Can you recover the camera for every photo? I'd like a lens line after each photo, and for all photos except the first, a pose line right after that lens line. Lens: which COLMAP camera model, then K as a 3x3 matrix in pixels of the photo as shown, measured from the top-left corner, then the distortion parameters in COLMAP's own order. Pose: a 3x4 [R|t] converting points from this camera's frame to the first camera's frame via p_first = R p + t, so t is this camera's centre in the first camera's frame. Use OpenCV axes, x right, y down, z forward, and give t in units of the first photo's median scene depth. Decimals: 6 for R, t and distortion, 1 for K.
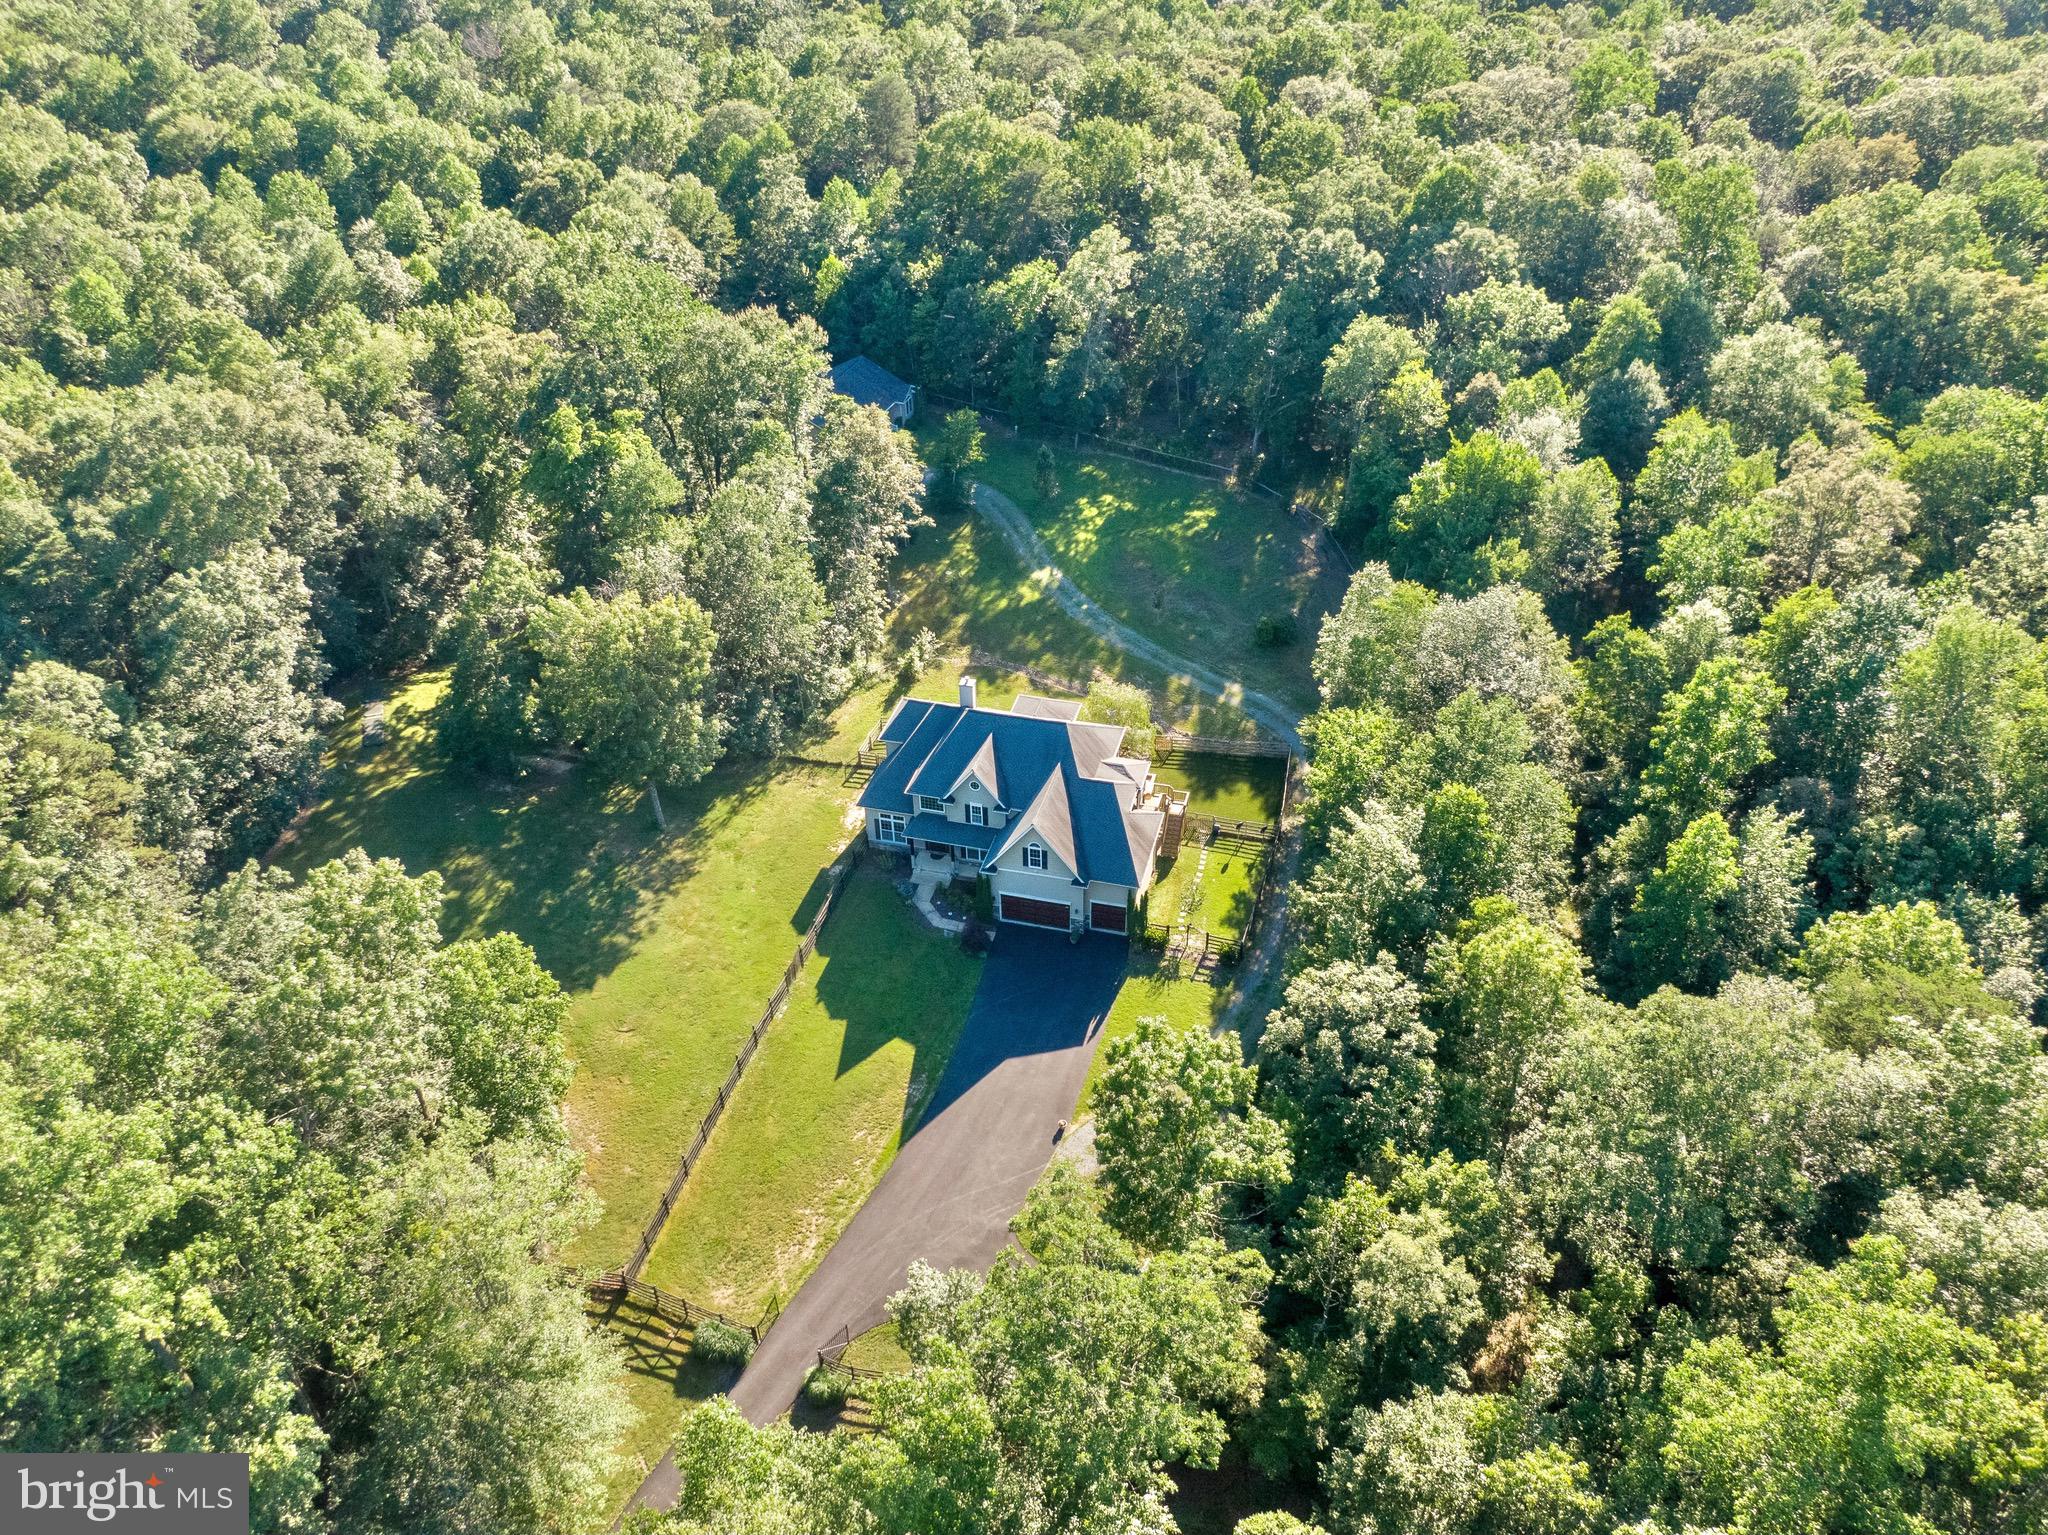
lens RADIAL K [[1431.0, 0, 1067.2], [0, 1431.0, 766.8], [0, 0, 1]] dist [0.003036, -0.000517]
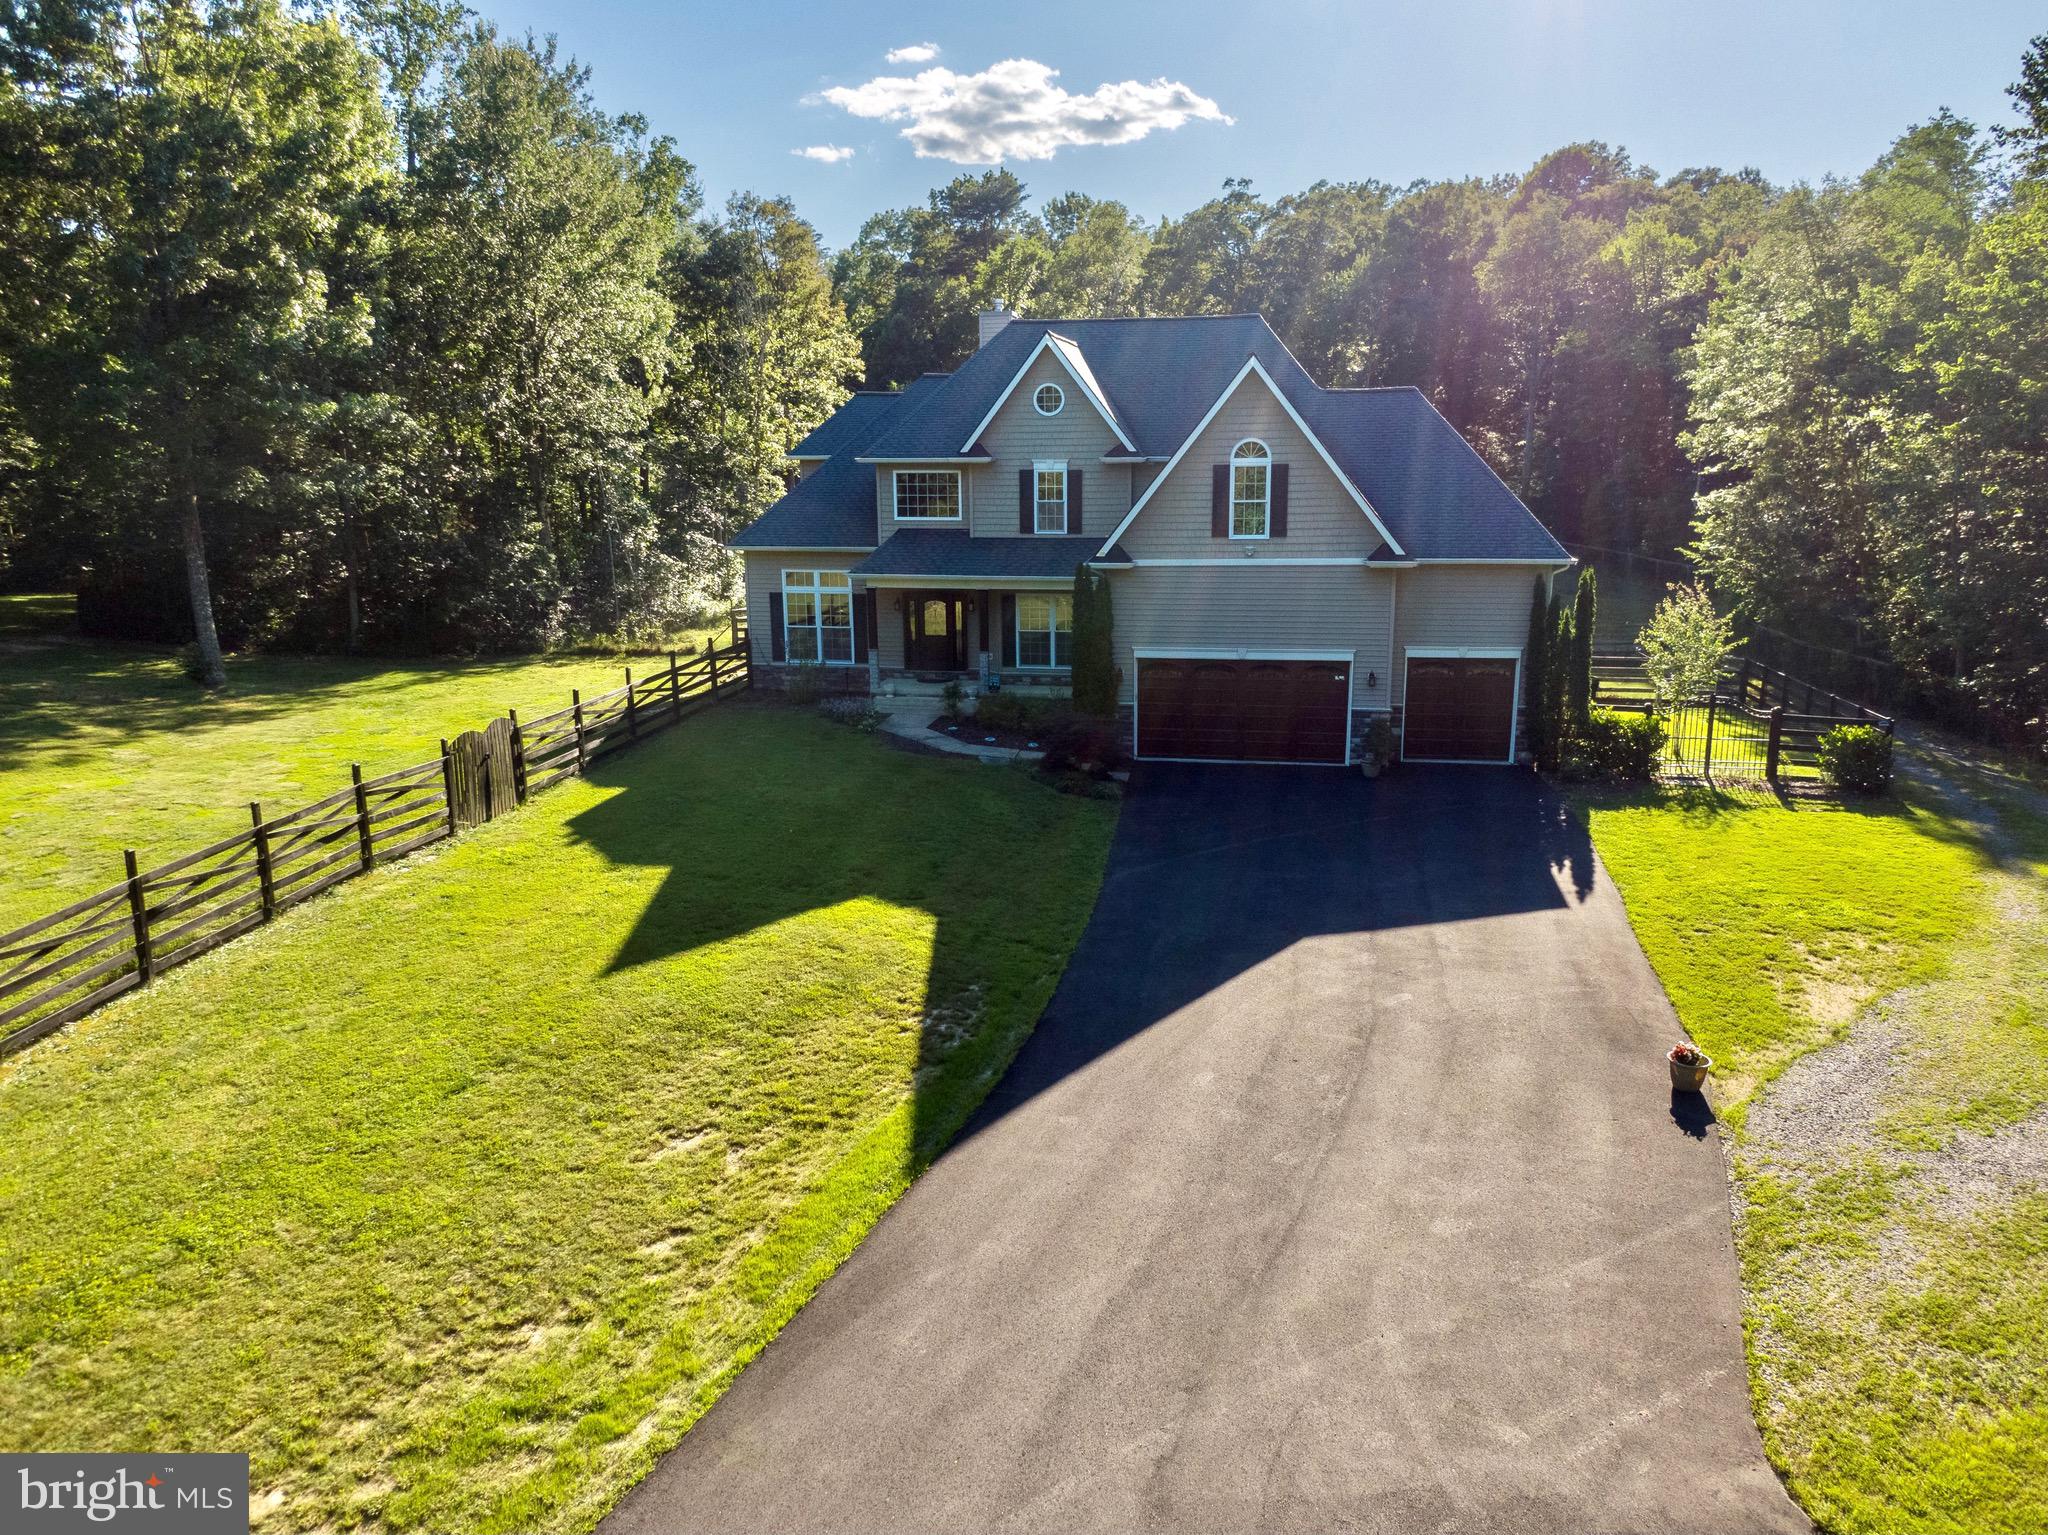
lens RADIAL K [[1450.8, 0, 1024.9], [0, 1450.8, 769.8], [0, 0, 1]] dist [0.003727, -0.025499]
pose [[0.997969, -0.017563, 0.061238, -0.095160], [0.040606, 0.916039, -0.399029, 0.250005], [-0.049089, 0.400705, 0.914891, 0.688841]]
